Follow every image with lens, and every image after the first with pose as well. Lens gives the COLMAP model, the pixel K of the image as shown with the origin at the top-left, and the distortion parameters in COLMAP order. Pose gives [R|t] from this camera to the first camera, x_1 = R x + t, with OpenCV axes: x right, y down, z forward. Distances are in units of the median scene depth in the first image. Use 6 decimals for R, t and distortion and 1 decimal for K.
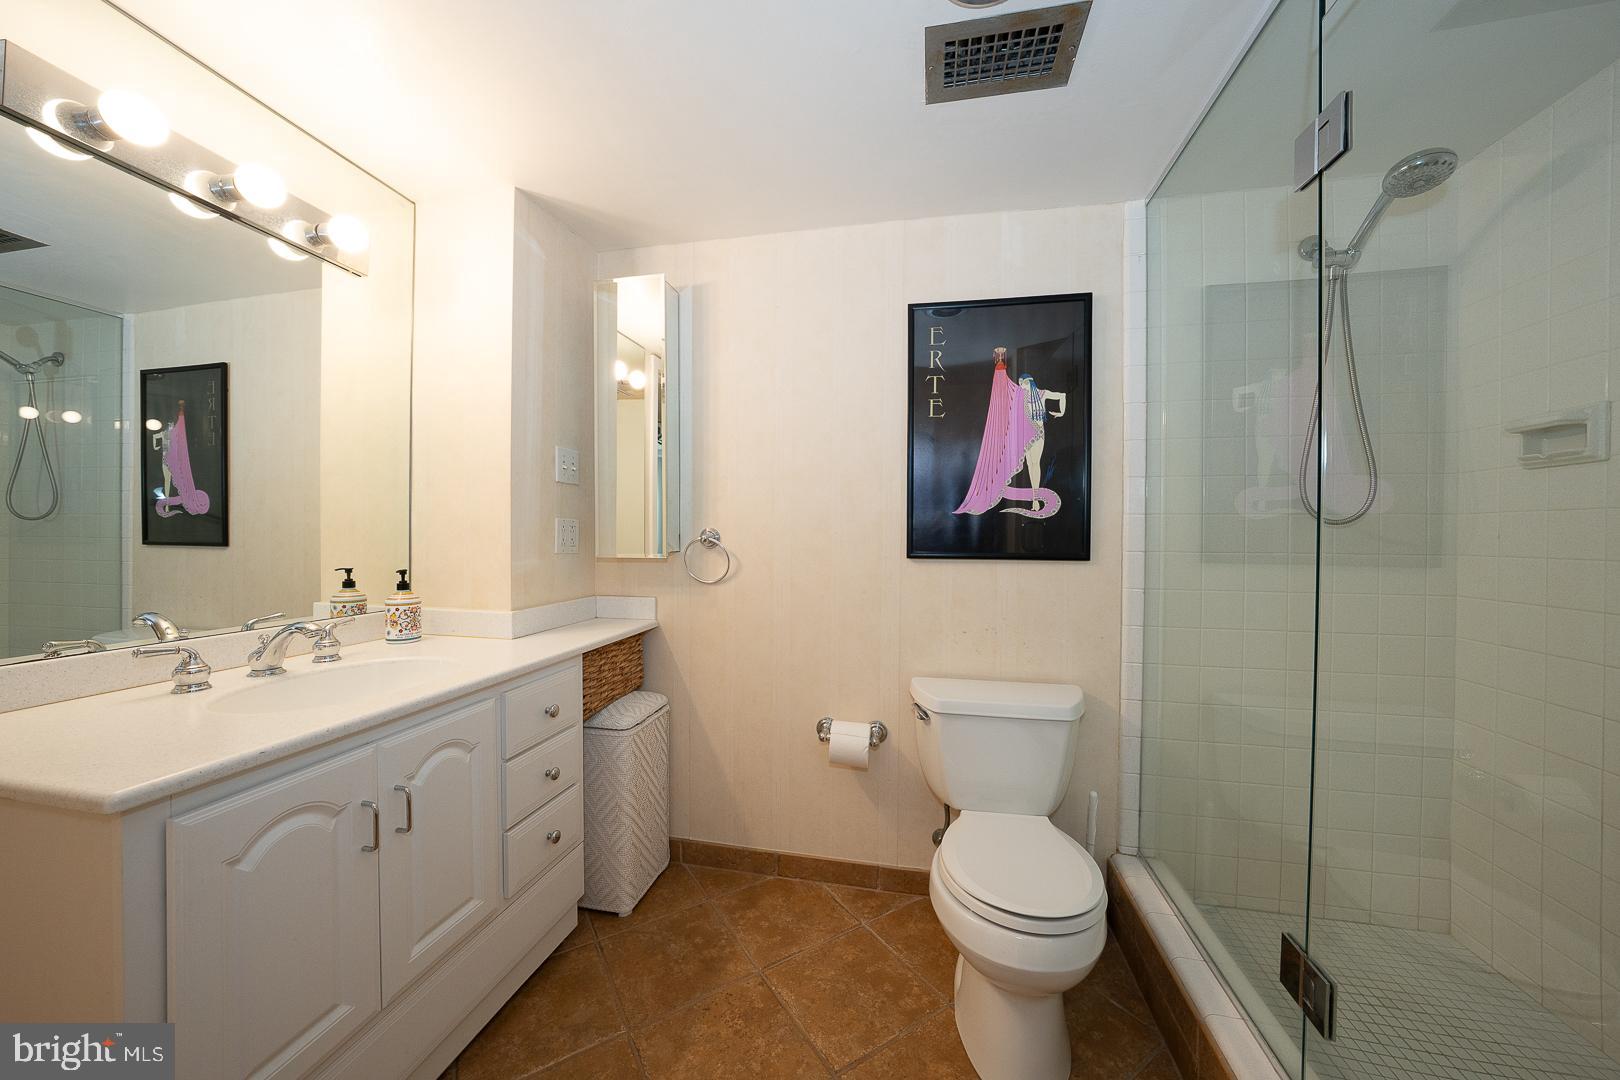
lens RADIAL K [[558.8, 0, 810.6], [0, 558.8, 534.6], [0, 0, 1]] dist [-0.028718, 0.006539]
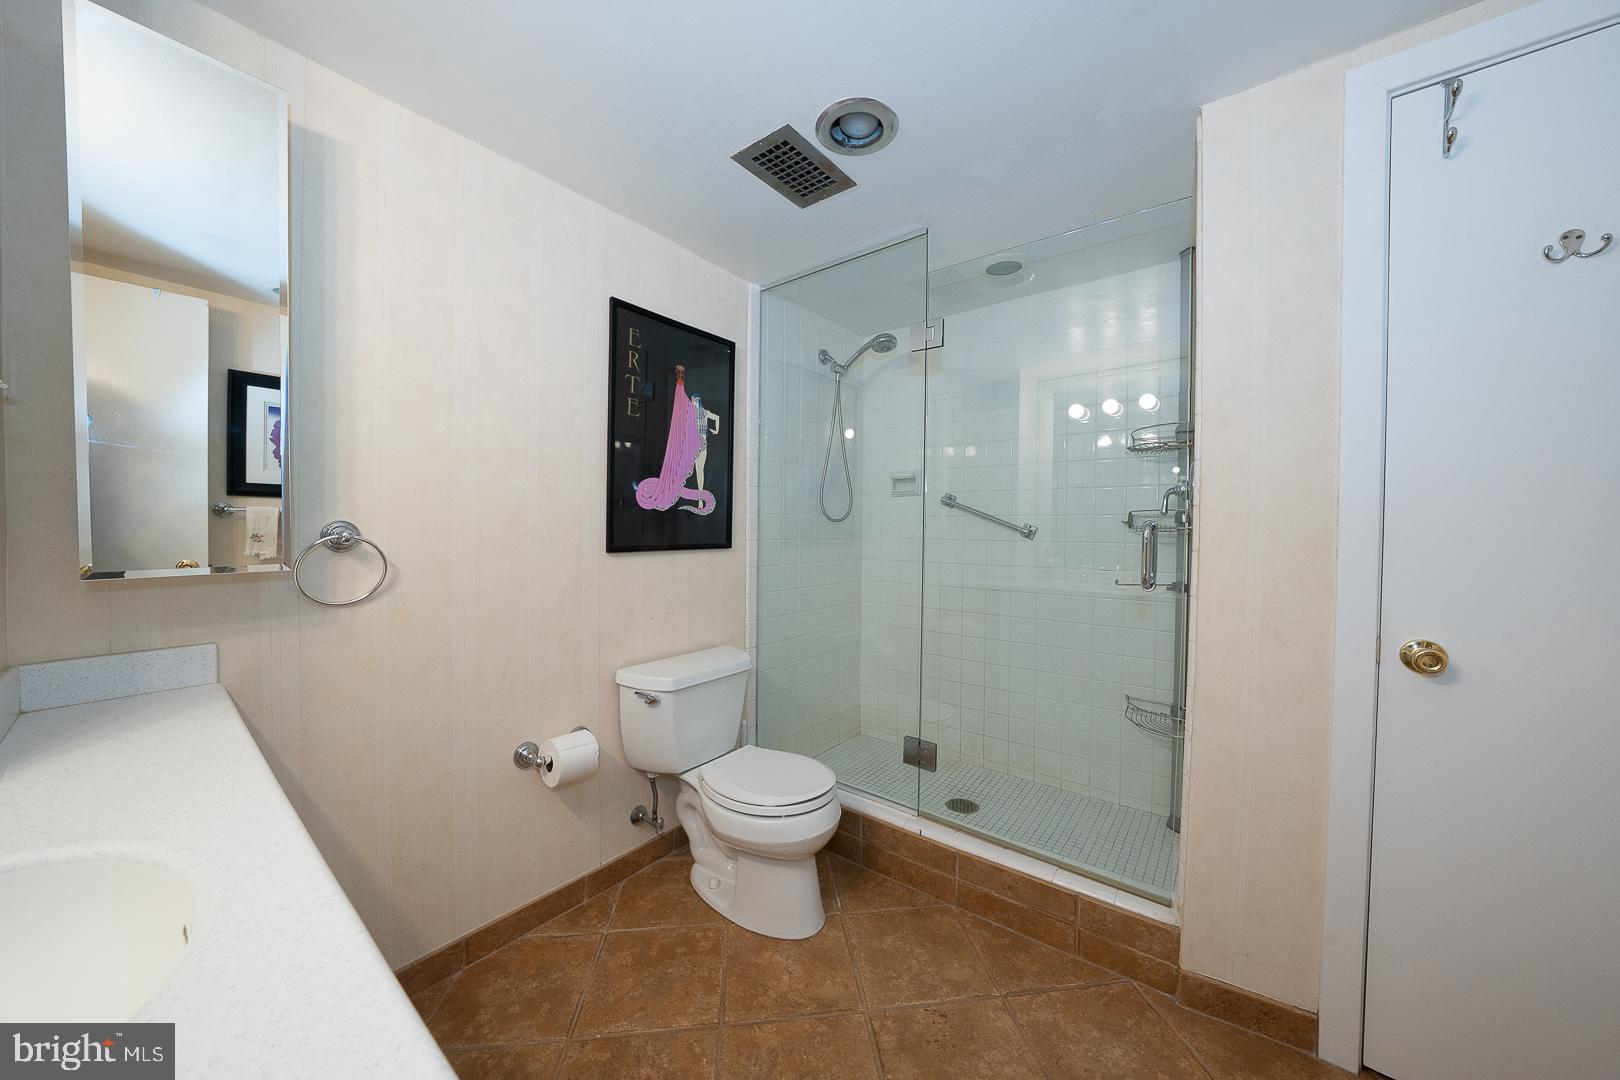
lens RADIAL K [[558.8, 0, 810.6], [0, 558.8, 534.6], [0, 0, 1]] dist [-0.028718, 0.006539]
pose [[0.439690, -0.016161, 0.898004, -0.582863], [-0.002992, 0.999806, 0.019458, -0.011146], [-0.898144, -0.011242, 0.439557, 0.252158]]
